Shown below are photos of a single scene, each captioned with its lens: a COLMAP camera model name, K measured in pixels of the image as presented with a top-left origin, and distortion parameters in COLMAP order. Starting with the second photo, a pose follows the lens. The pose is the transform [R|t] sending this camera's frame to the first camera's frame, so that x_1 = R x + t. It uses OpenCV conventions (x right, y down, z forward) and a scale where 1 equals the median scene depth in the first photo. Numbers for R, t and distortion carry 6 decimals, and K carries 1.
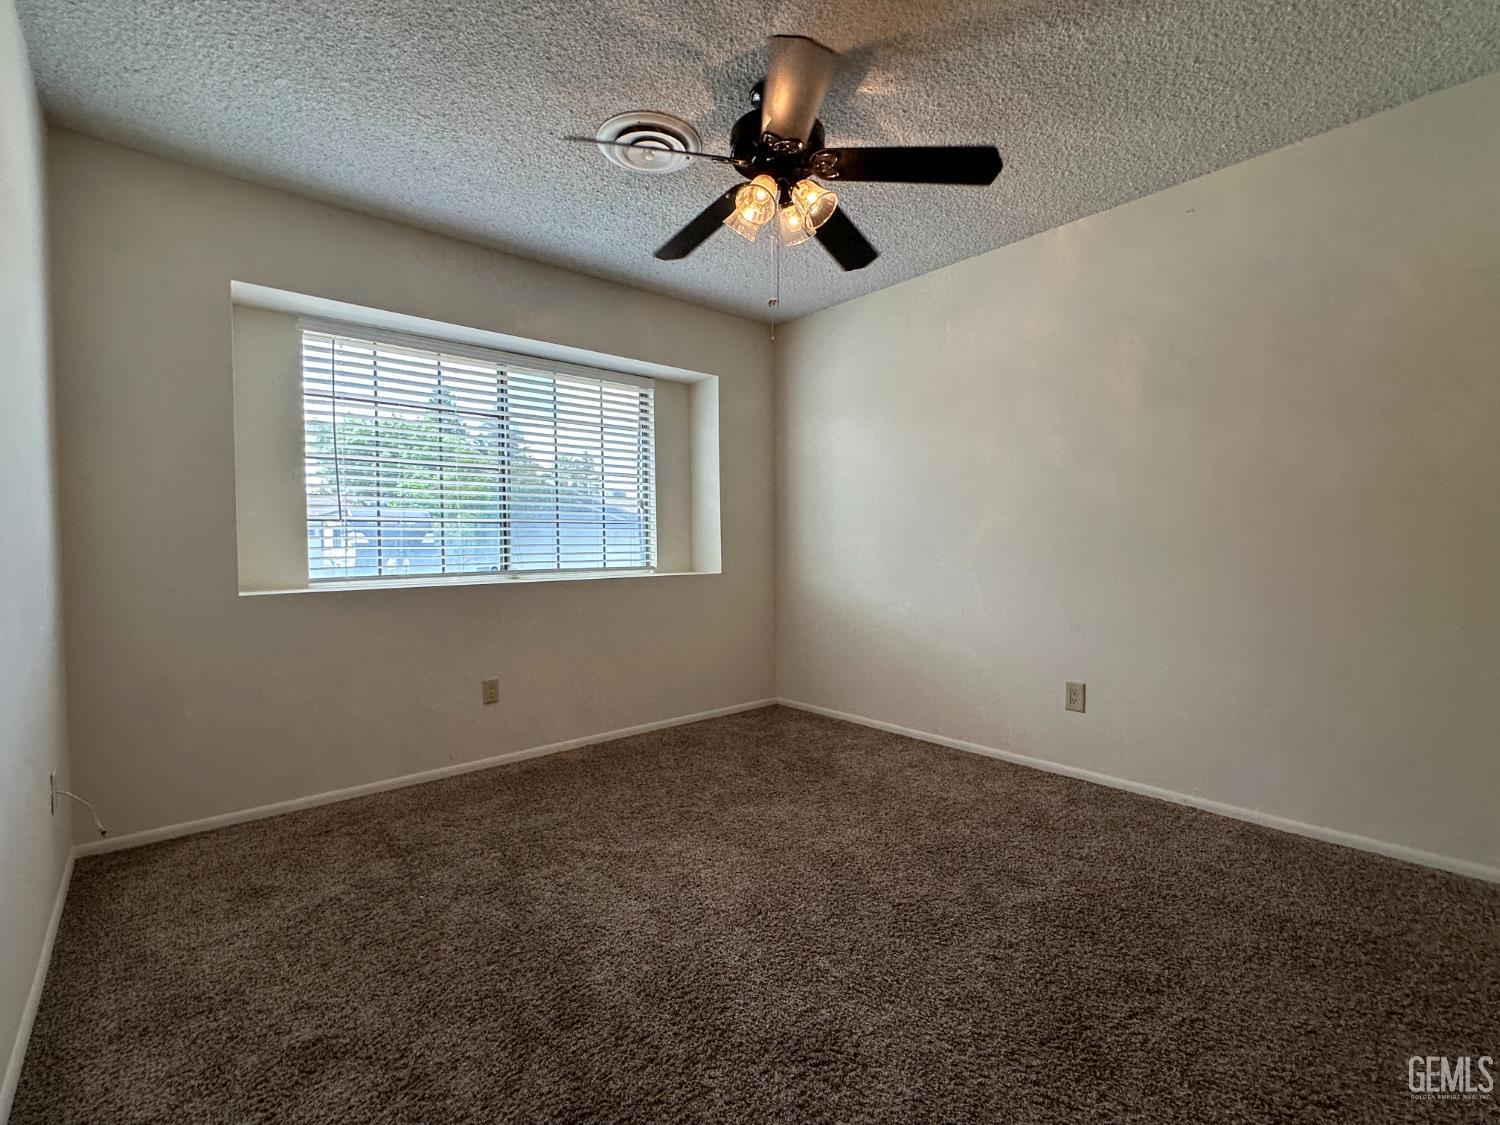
lens RADIAL K [[664.4, 0, 742.7], [0, 664.4, 561.7], [0, 0, 1]] dist [-0.007563, 0.001881]
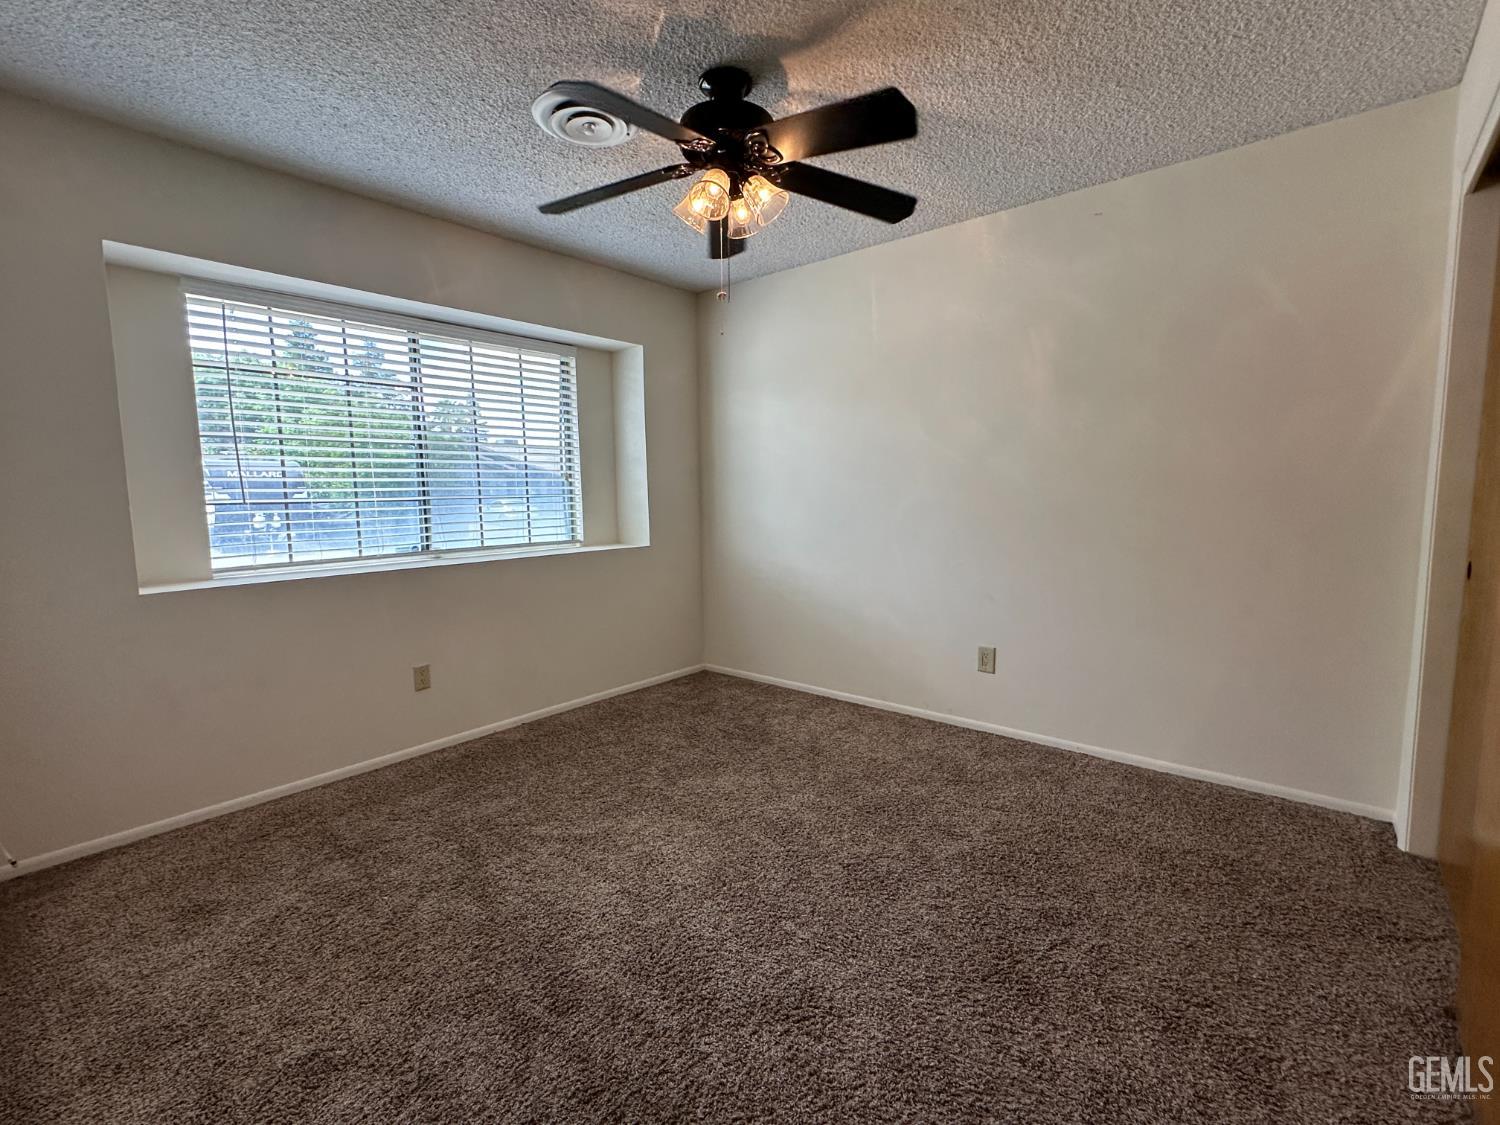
lens RADIAL K [[664.4, 0, 741.1], [0, 664.4, 562.1], [0, 0, 1]] dist [-0.007563, 0.001881]
pose [[0.989559, -0.021713, 0.142486, -0.077852], [0.010973, 0.997068, 0.075733, -0.064177], [-0.143712, -0.073379, 0.986895, -0.025572]]
